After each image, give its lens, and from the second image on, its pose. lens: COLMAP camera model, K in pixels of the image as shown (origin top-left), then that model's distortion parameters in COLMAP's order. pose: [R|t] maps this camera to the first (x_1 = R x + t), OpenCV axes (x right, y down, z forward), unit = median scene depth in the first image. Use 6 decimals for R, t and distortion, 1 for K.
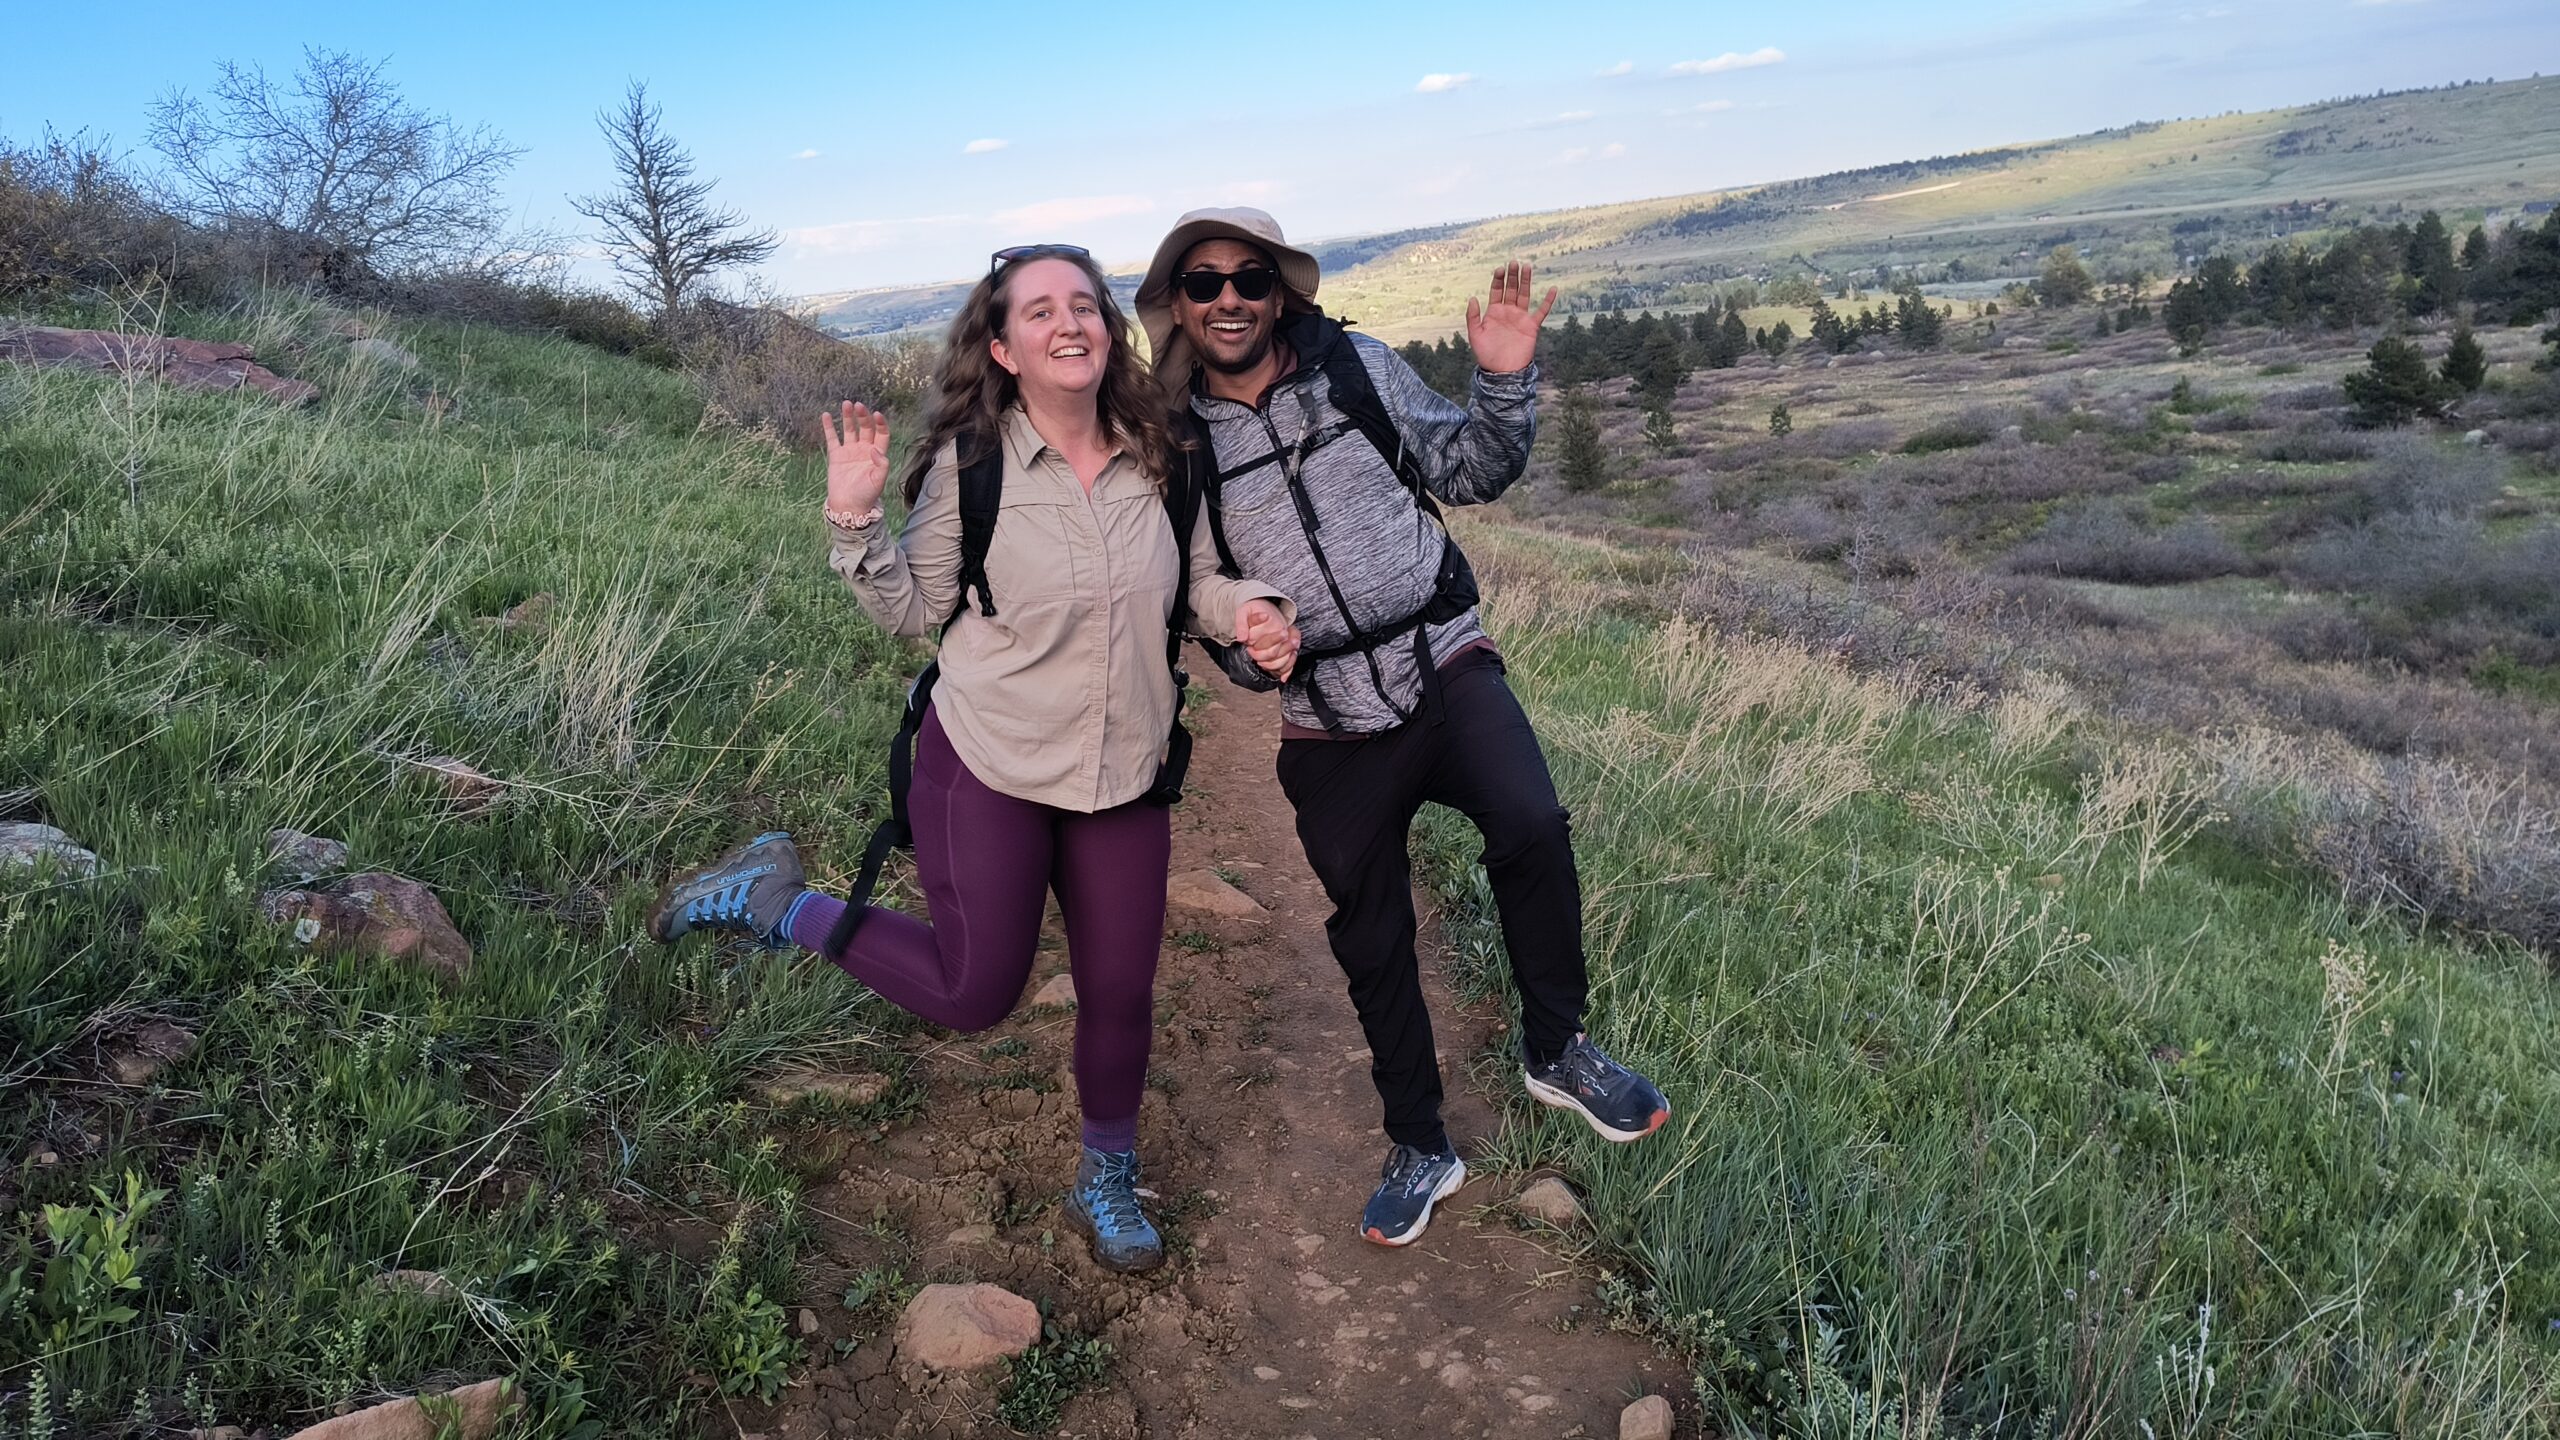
lens RADIAL K [[1699.9, 0, 1280.0], [0, 1699.9, 720.0], [0, 0, 1]] dist [0.075440, -0.106081]
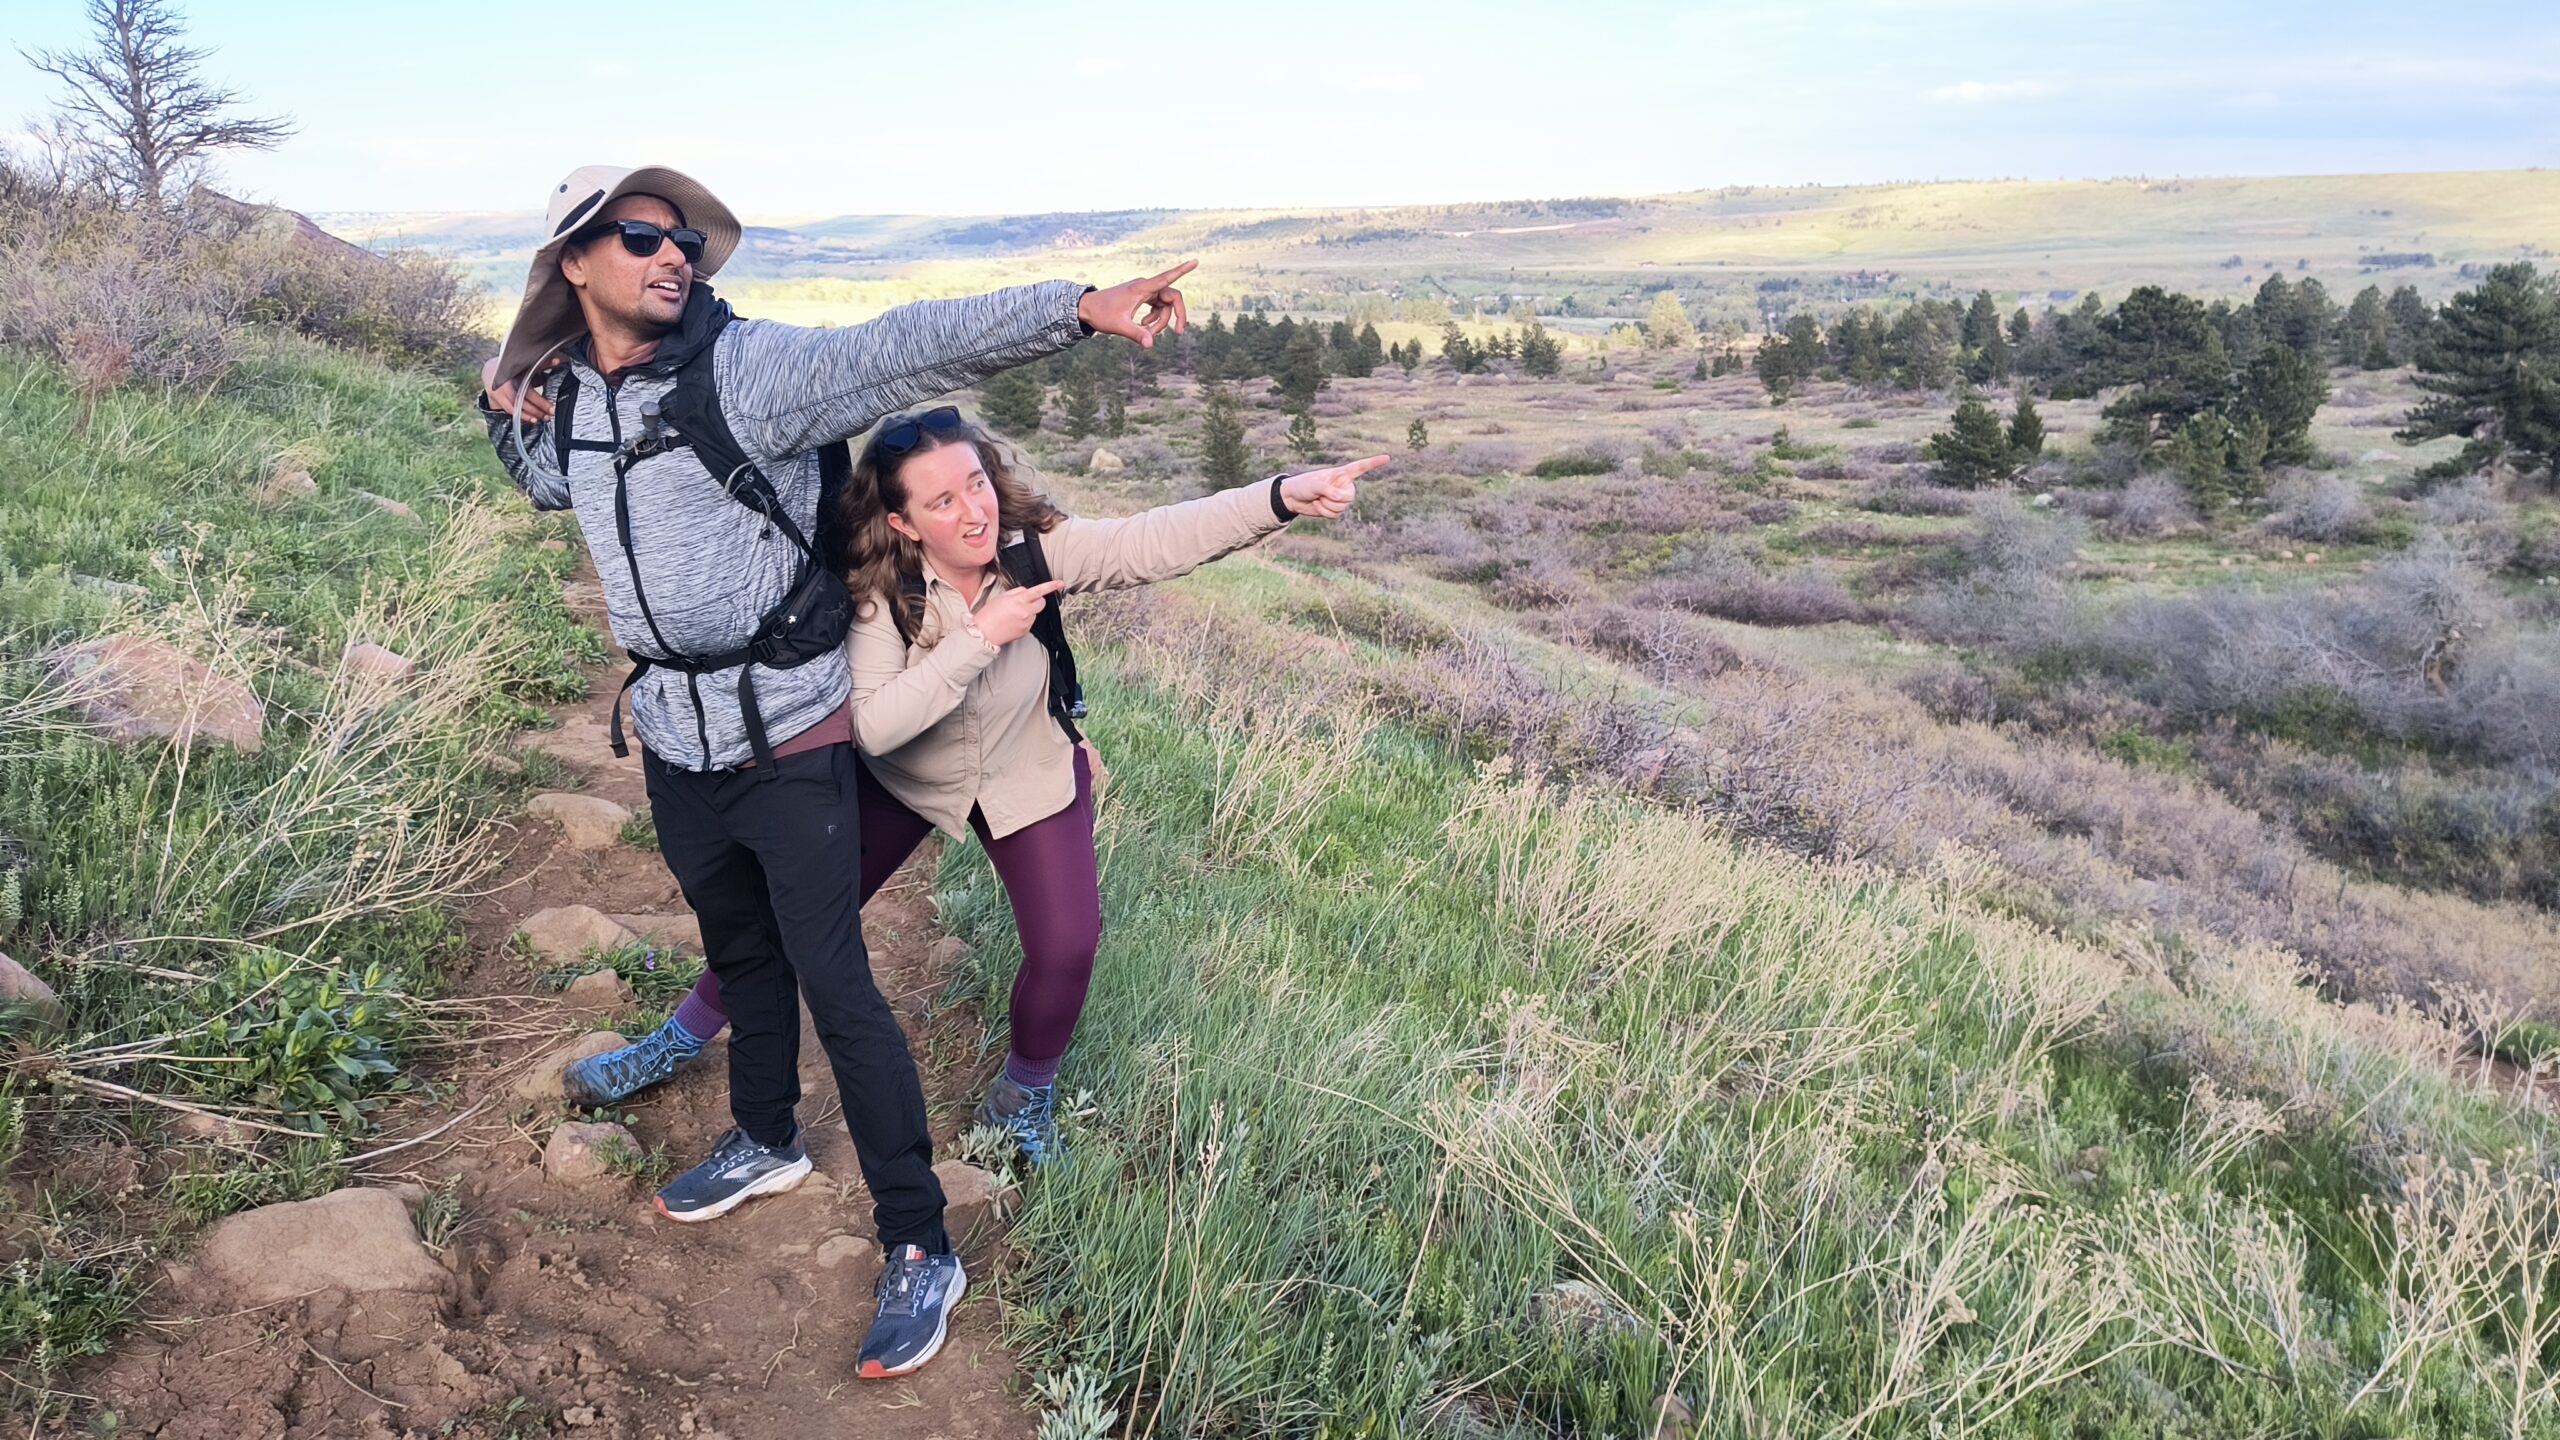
lens RADIAL K [[1686.6, 0, 1273.8], [0, 1686.6, 735.1], [0, 0, 1]] dist [0.003668, -0.001730]
pose [[0.975924, 0.038679, 0.214654, 0.004455], [-0.042587, 0.999000, 0.013612, -0.022552], [-0.213913, -0.022426, 0.976595, 0.125756]]
